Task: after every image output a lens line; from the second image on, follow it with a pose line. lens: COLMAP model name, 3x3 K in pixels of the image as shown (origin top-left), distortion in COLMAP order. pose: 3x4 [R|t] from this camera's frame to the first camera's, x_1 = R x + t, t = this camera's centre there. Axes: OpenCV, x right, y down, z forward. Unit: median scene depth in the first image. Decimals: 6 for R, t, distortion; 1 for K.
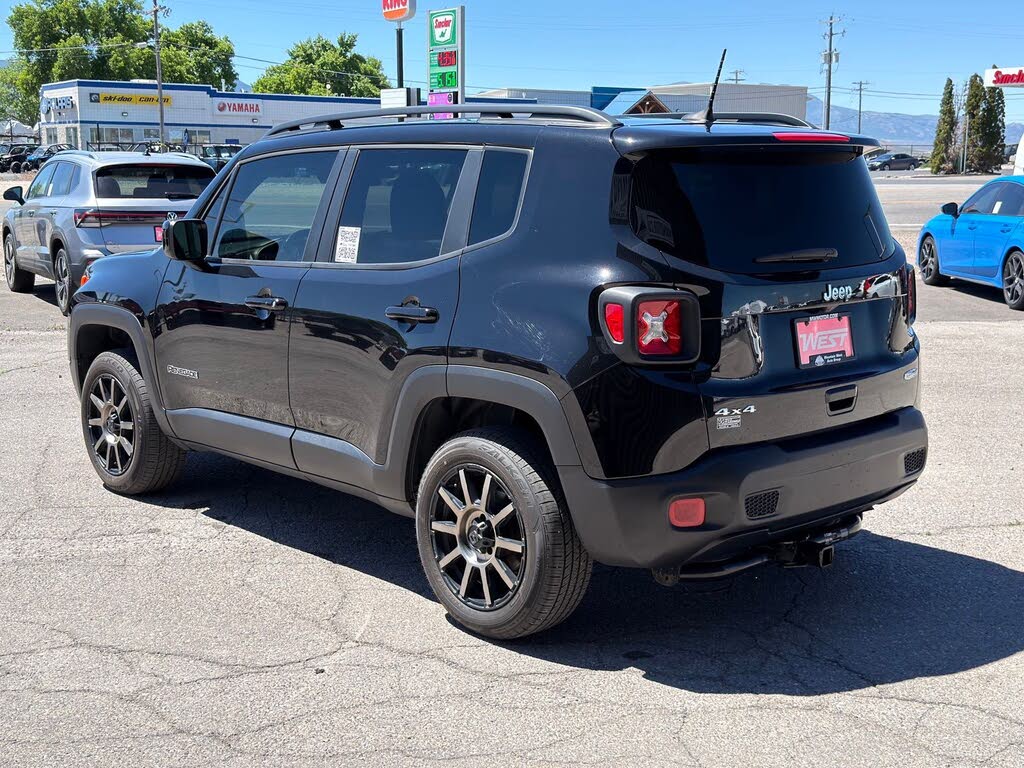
lens RADIAL K [[1254.3, 0, 512.0], [0, 1254.3, 384.0], [0, 0, 1]] dist [0.130261, -0.026090]
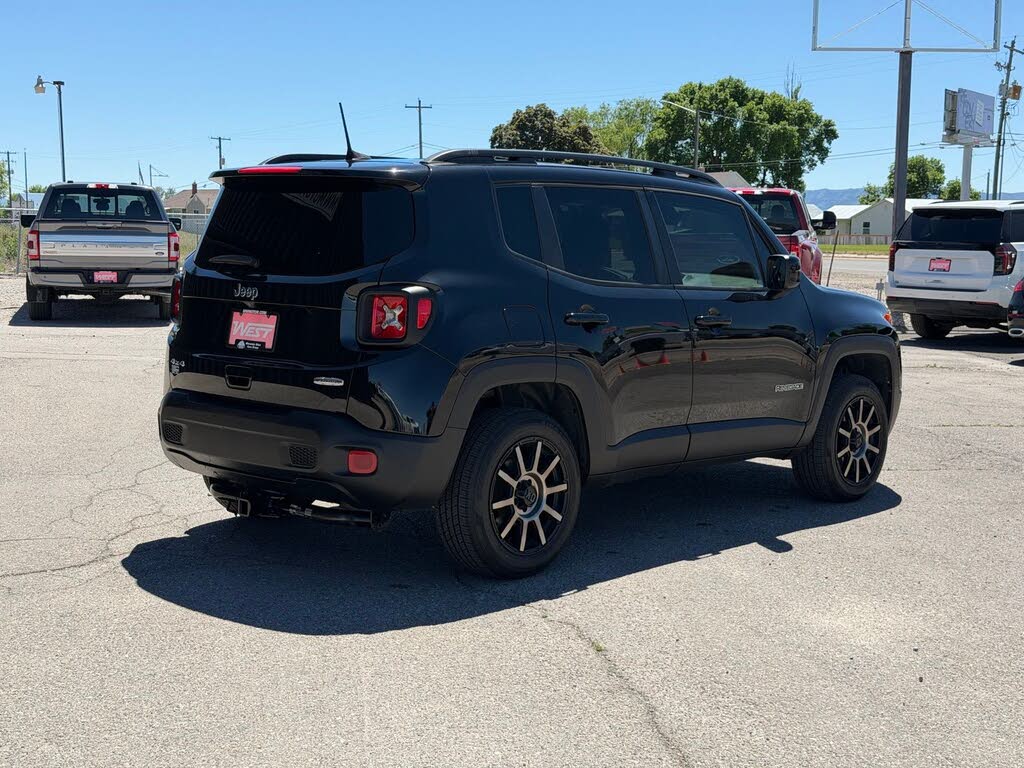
lens RADIAL K [[1402.5, 0, 512.0], [0, 1402.5, 384.0], [0, 0, 1]] dist [0.222156, -0.513391]
pose [[0.075977, 0.104596, -0.991608, 1.660082], [-0.188685, 0.978023, 0.088706, -0.155412], [0.979094, 0.180362, 0.094043, 1.132971]]
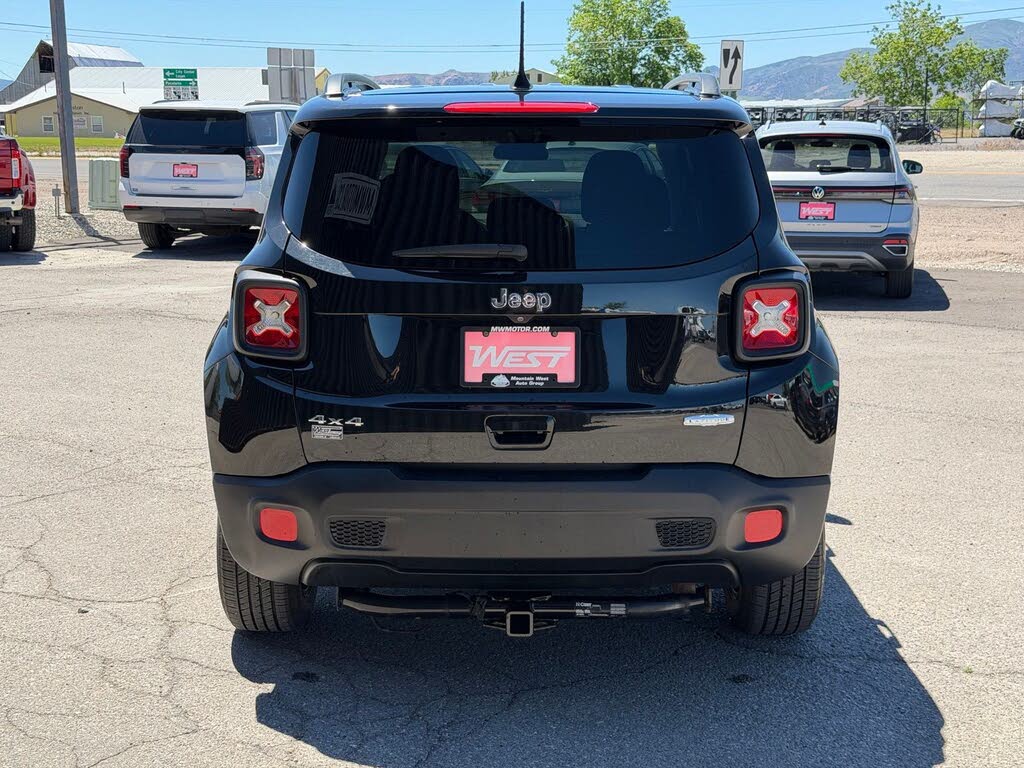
lens RADIAL K [[1402.5, 0, 512.0], [0, 1402.5, 384.0], [0, 0, 1]] dist [0.222156, -0.513391]
pose [[0.727867, 0.117768, -0.675529, 0.861741], [-0.114765, 0.992168, 0.049312, -0.062066], [0.676046, 0.041634, 0.735682, 0.330974]]
